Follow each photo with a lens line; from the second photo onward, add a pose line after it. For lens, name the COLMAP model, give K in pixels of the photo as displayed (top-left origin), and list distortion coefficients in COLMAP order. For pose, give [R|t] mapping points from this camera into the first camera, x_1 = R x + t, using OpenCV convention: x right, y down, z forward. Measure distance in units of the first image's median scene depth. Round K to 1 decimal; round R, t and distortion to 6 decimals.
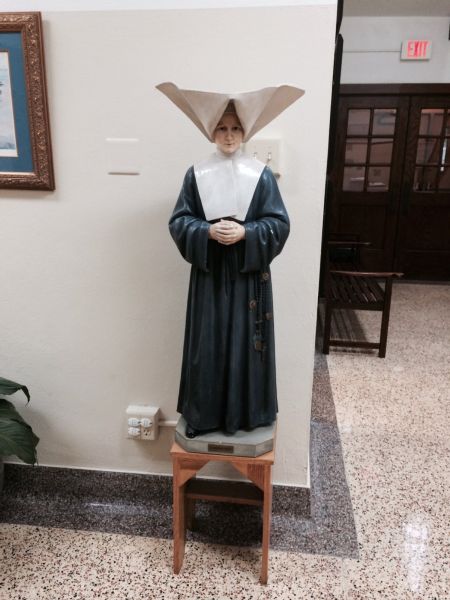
lens RADIAL K [[523.4, 0, 219.8], [0, 523.4, 299.9], [0, 0, 1]] dist [0.015651, -0.053248]
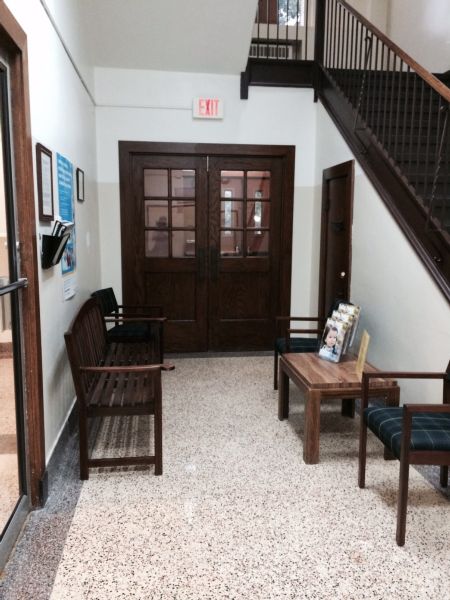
lens RADIAL K [[523.4, 0, 230.0], [0, 523.4, 299.6], [0, 0, 1]] dist [0.015651, -0.053248]
pose [[0.960329, -0.039644, 0.276037, 0.135944], [0.069828, 0.992495, -0.100389, -0.041240], [-0.269985, 0.115681, 0.955890, 0.129443]]
